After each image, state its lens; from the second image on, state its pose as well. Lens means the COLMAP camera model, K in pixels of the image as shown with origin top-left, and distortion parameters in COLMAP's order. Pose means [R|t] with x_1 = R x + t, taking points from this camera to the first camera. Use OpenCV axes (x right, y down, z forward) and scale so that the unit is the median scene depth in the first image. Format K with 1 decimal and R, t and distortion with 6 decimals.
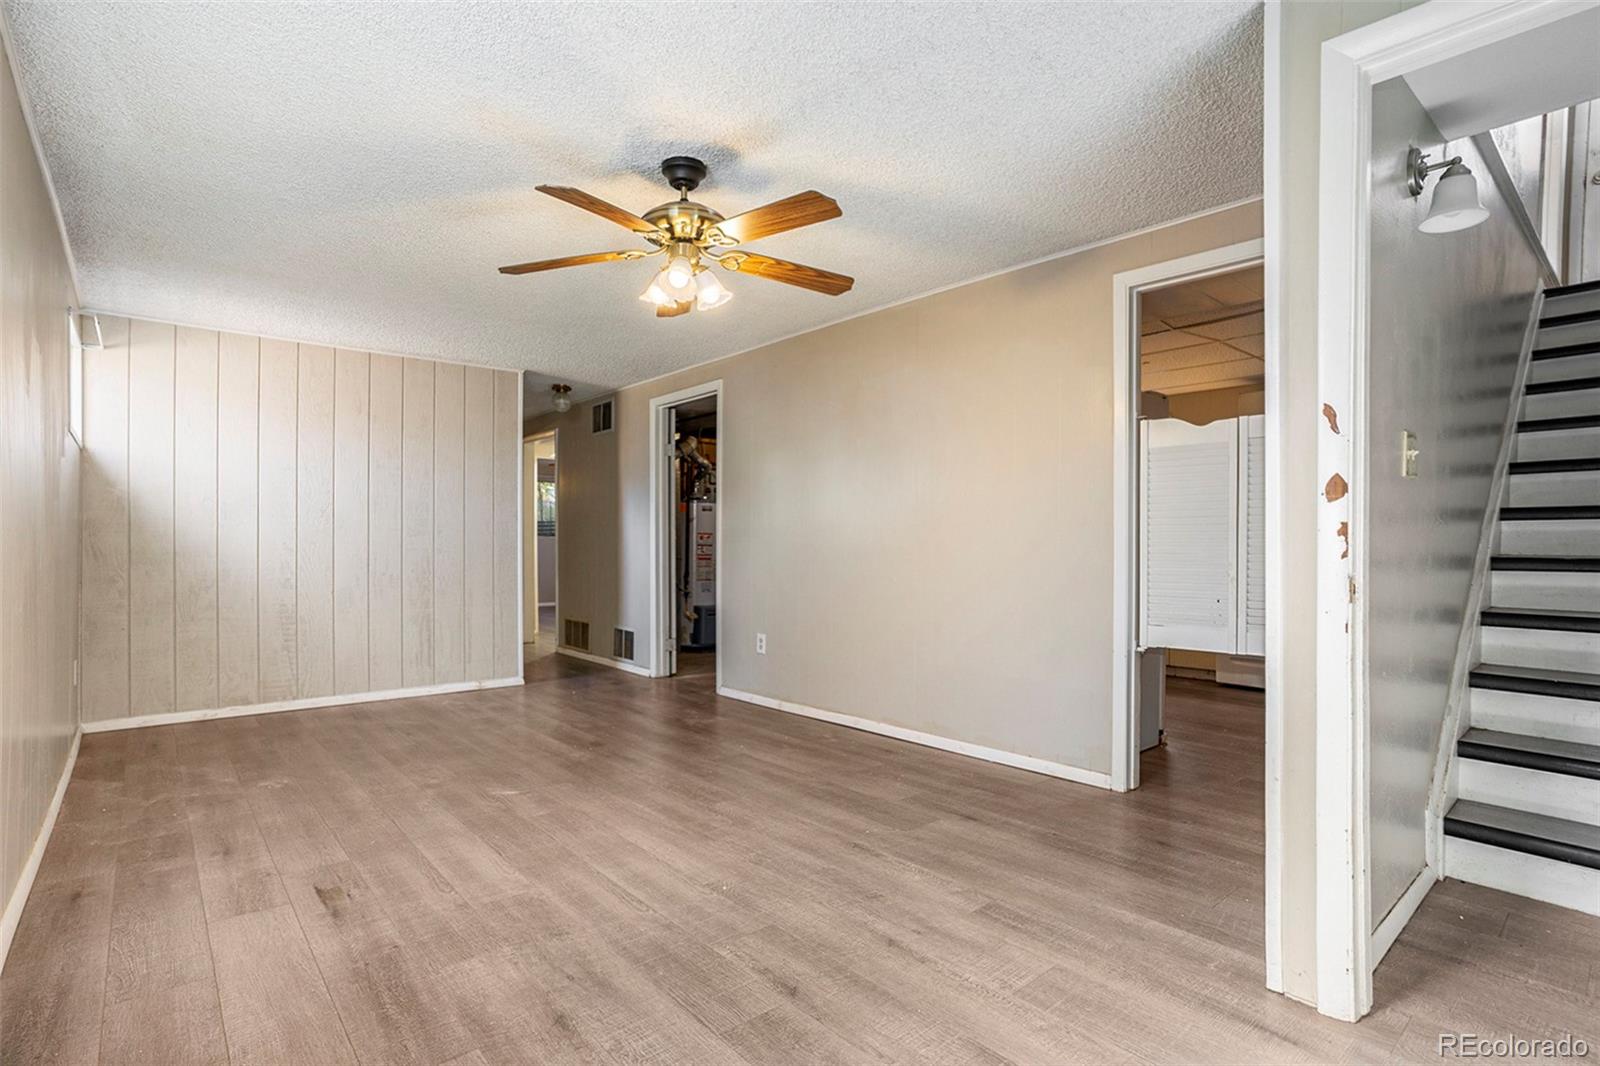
lens RADIAL K [[787.7, 0, 797.7], [0, 787.7, 542.6], [0, 0, 1]] dist [-0.094475, 0.036889]
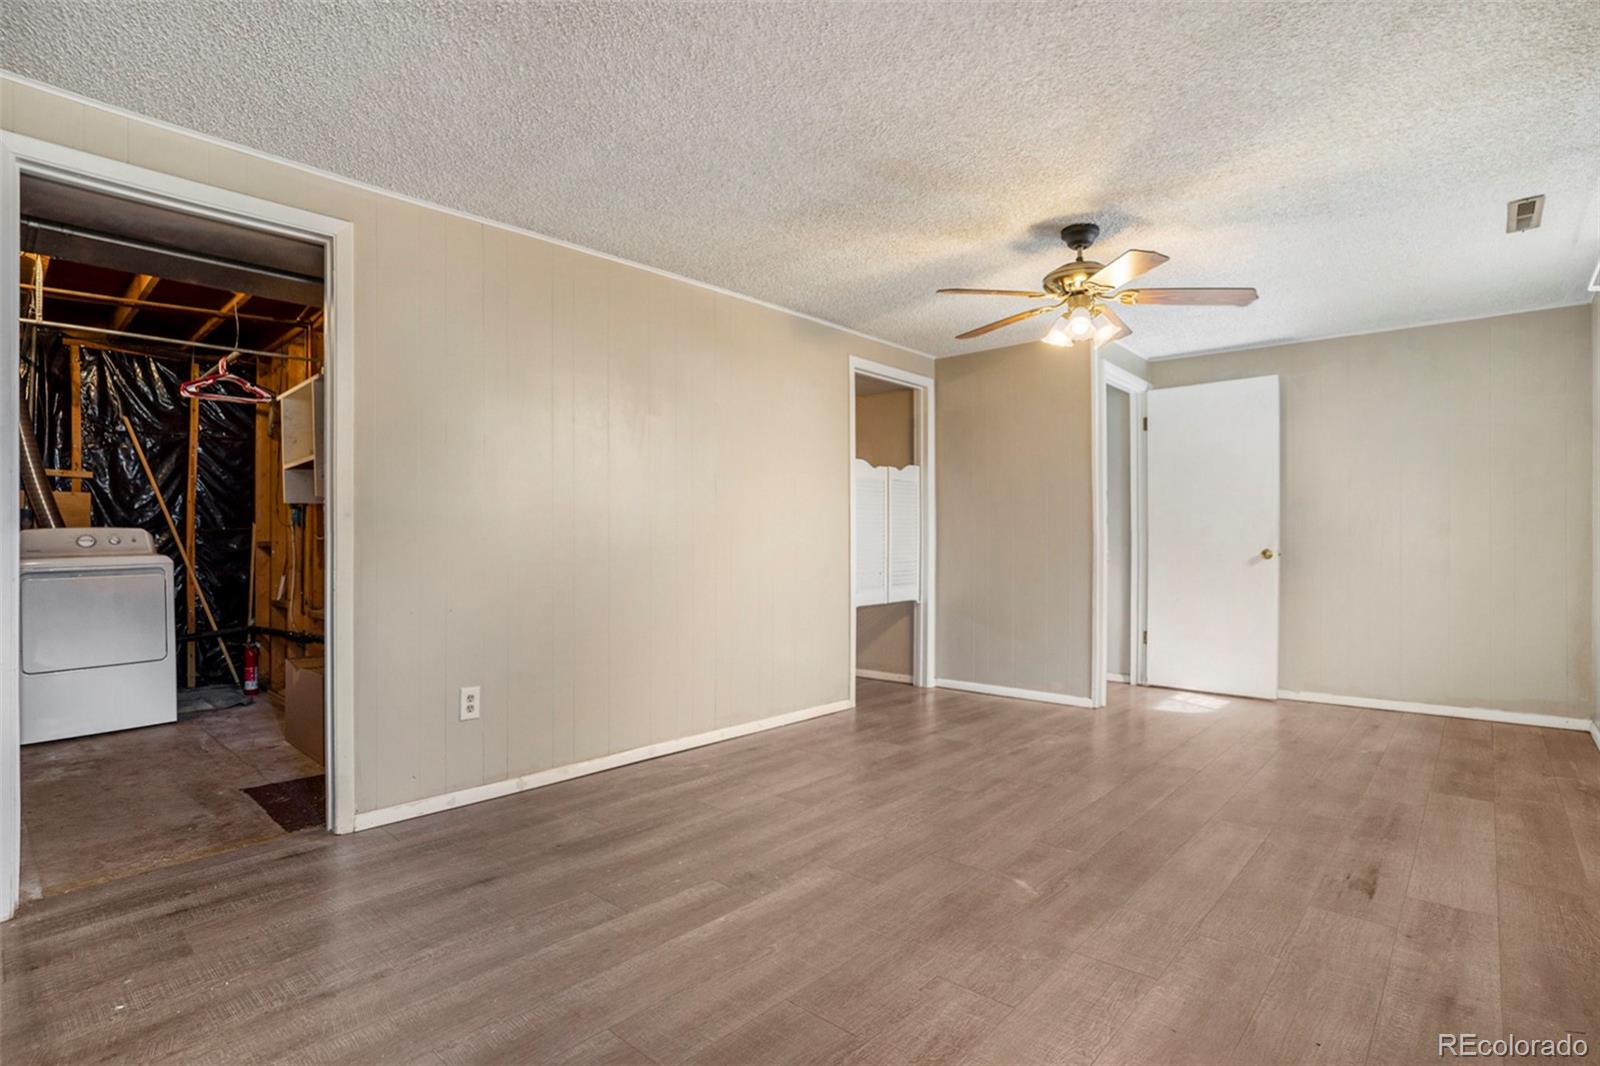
lens RADIAL K [[779.8, 0, 800.0], [0, 779.8, 533.0], [0, 0, 1]] dist [-0.066162, 0.025641]
pose [[-0.112438, 0.008765, 0.993620, -1.163696], [0.001078, 0.999962, -0.008699, 0.002887], [-0.993658, 0.000093, -0.112443, 1.408250]]
